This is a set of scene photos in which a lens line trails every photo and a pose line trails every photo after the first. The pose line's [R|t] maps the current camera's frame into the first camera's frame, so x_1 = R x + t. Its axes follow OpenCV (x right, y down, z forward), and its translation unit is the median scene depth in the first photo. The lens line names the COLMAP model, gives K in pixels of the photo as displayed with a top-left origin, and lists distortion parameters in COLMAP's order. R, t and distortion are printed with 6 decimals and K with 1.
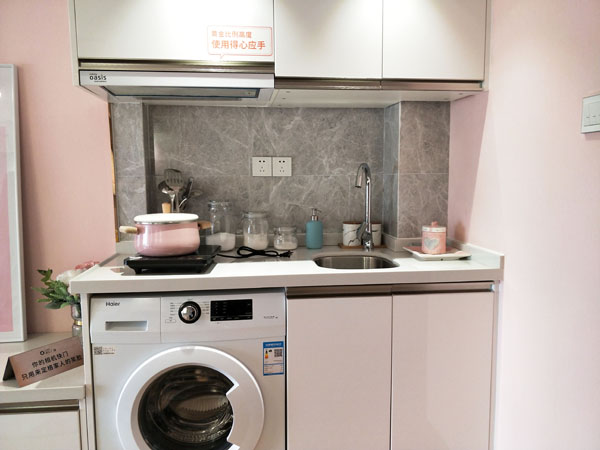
lens RADIAL K [[437.2, 0, 300.5], [0, 437.2, 225.8], [0, 0, 1]] dist [0.105742, 0.001706]
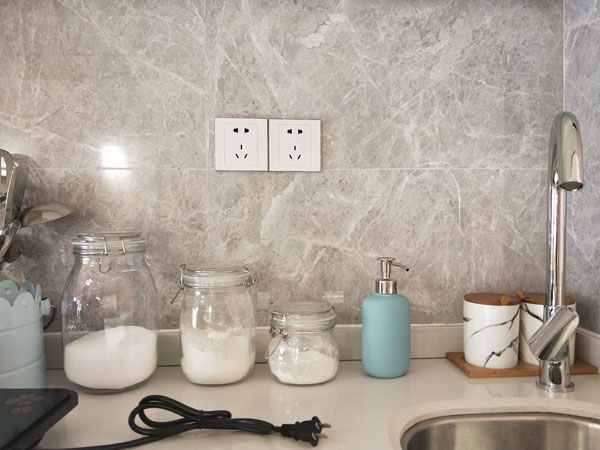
lens RADIAL K [[437.2, 0, 295.1], [0, 437.2, 225.4], [0, 0, 1]] dist [0.105742, 0.001706]
pose [[0.997679, 0.003176, -0.068016, -0.016823], [-0.008000, 0.997461, -0.070768, -0.040360], [0.067619, 0.071148, 0.995171, 0.632100]]
